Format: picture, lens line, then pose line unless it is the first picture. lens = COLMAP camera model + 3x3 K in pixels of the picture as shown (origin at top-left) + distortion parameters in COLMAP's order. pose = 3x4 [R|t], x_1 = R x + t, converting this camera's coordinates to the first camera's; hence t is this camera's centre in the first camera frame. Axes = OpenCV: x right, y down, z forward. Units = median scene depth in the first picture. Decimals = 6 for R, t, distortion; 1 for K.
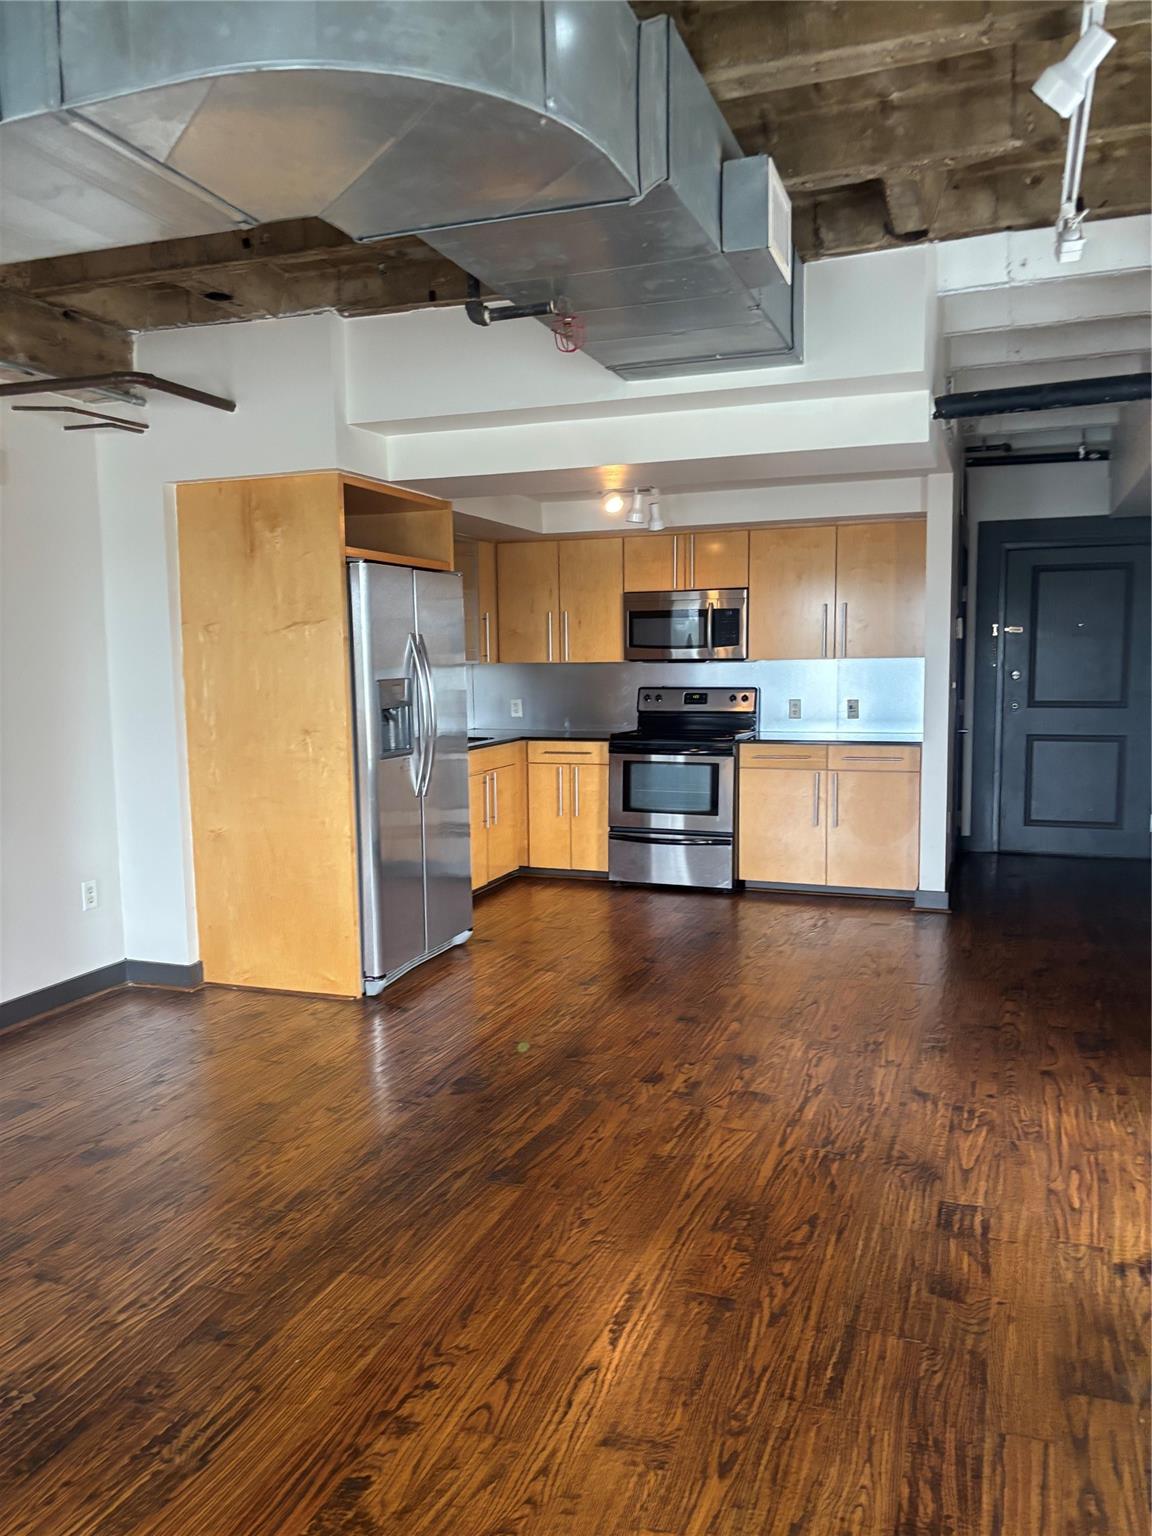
lens RADIAL K [[1114.3, 0, 565.5], [0, 1114.3, 769.5], [0, 0, 1]] dist [0.038220, -0.036894]
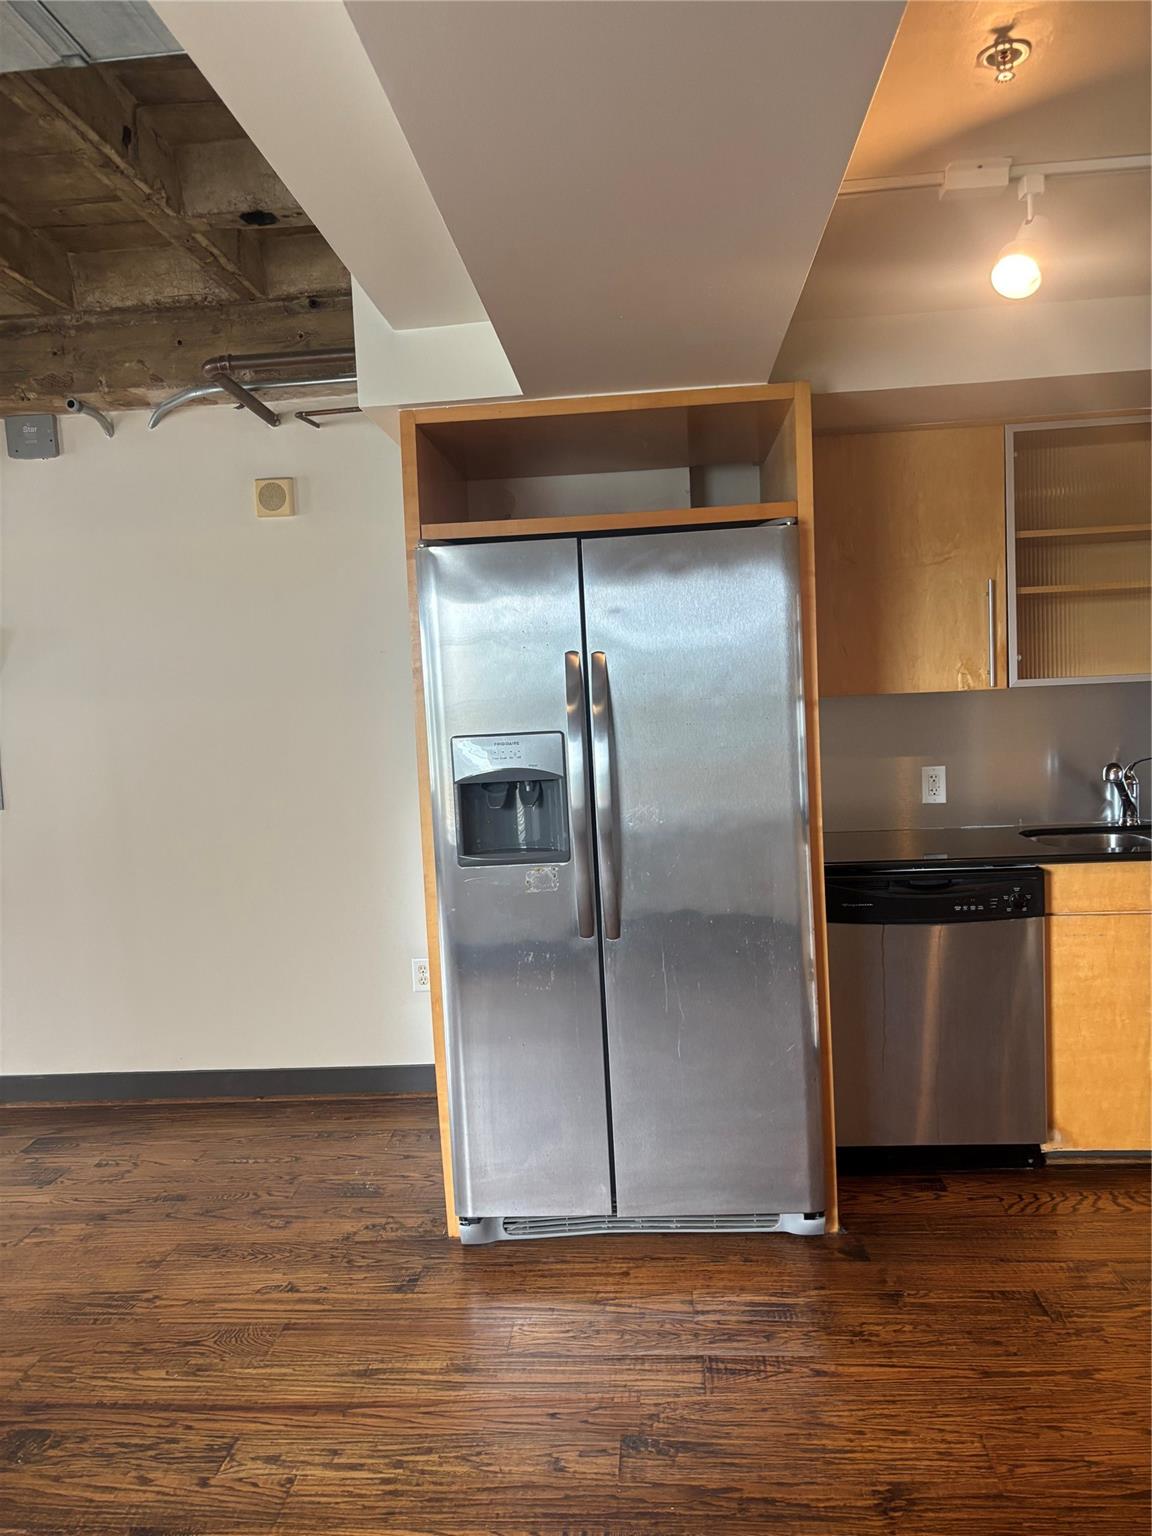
lens RADIAL K [[1146.9, 0, 669.6], [0, 1146.9, 770.7], [0, 0, 1]] dist [0.056714, -0.079127]
pose [[0.303404, 0.067227, -0.950487, 0.452618], [-0.055750, 0.997052, 0.052725, -0.098585], [0.951230, 0.036992, 0.306258, 0.897350]]
